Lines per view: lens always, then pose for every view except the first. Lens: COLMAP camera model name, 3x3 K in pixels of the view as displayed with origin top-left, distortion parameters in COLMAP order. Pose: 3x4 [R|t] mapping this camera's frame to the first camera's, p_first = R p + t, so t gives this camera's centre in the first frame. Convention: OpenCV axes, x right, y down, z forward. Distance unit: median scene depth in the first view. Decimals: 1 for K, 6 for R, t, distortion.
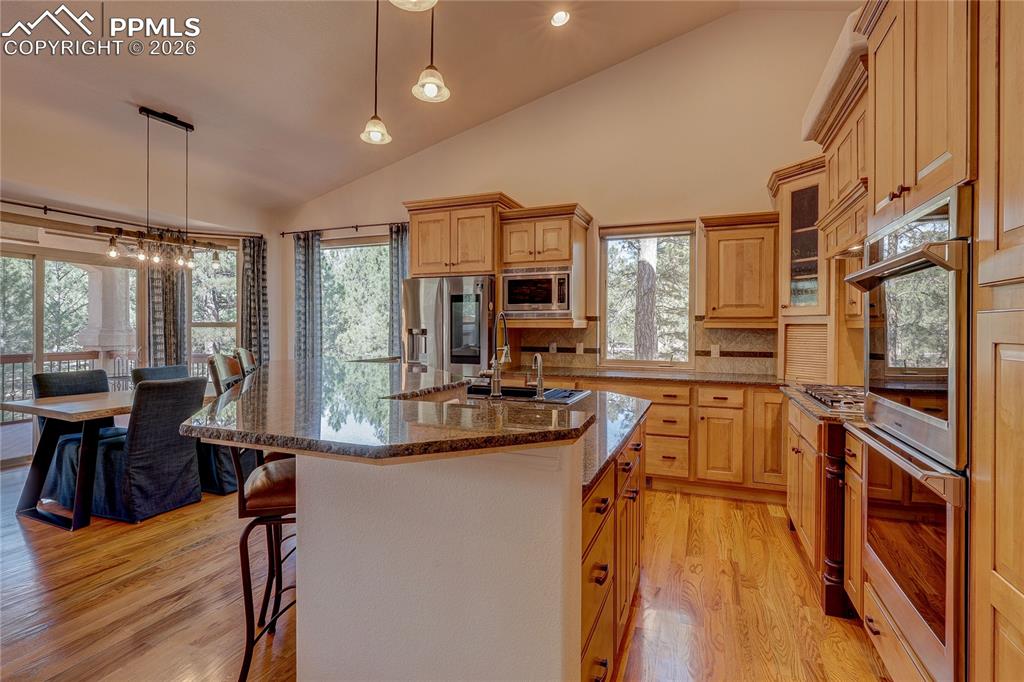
lens RADIAL K [[478.2, 0, 508.7], [0, 478.2, 331.6], [0, 0, 1]] dist [-0.000175, -0.000693]
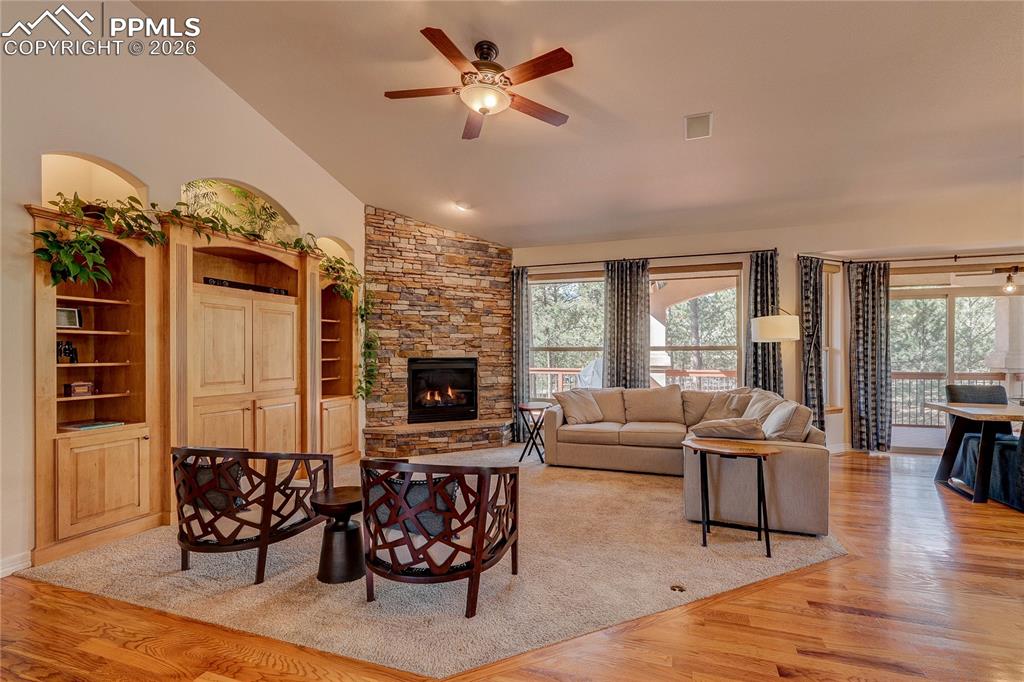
lens RADIAL K [[478.2, 0, 515.7], [0, 478.2, 353.8], [0, 0, 1]] dist [-0.000175, -0.000693]
pose [[0.053490, -0.000341, -0.998568, 0.241548], [-0.004135, 0.999991, -0.000563, 0.005069], [0.998560, 0.004159, 0.053488, -0.240775]]
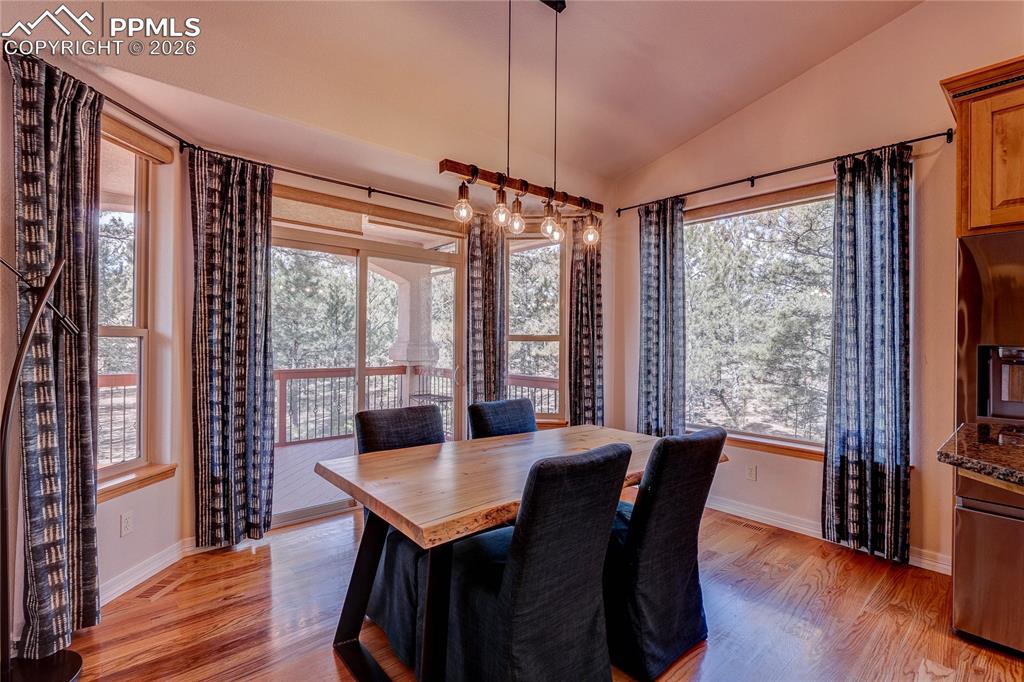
lens RADIAL K [[478.2, 0, 515.4], [0, 478.2, 341.9], [0, 0, 1]] dist [-0.000175, -0.000693]
pose [[0.897345, 0.004279, -0.441309, -0.411730], [-0.009054, 0.999921, -0.008714, -0.002079], [0.441237, 0.011815, 0.897313, 0.408144]]
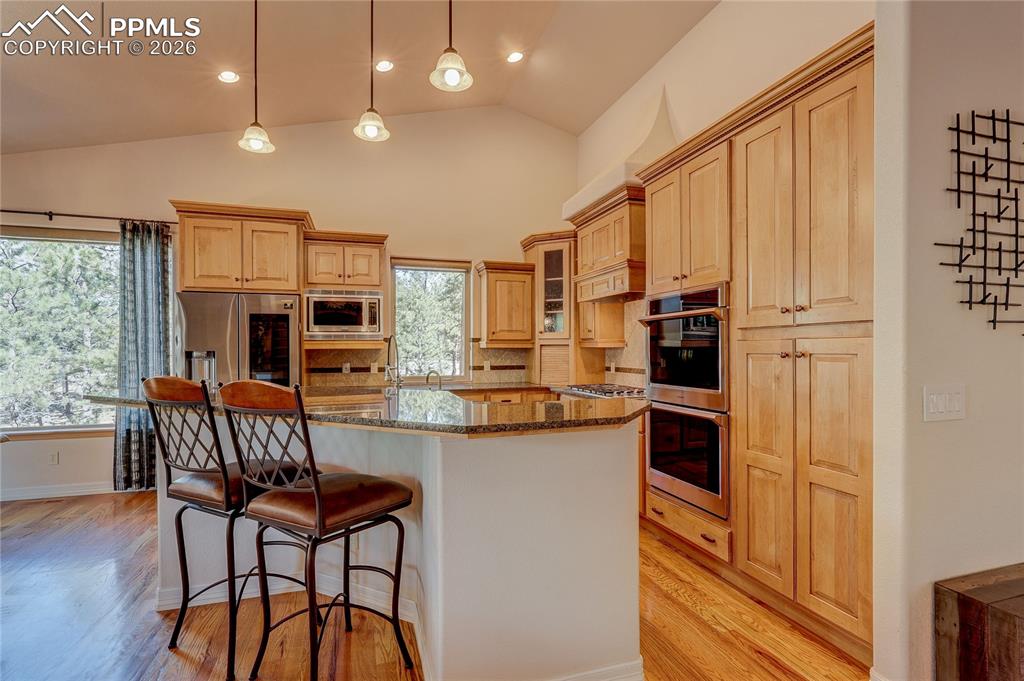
lens RADIAL K [[478.2, 0, 507.2], [0, 478.2, 348.2], [0, 0, 1]] dist [-0.000175, -0.000693]
pose [[0.774153, -0.008012, 0.632947, -0.310653], [0.012131, 0.999924, -0.002181, -0.002507], [-0.632882, 0.009367, 0.774192, -0.017700]]
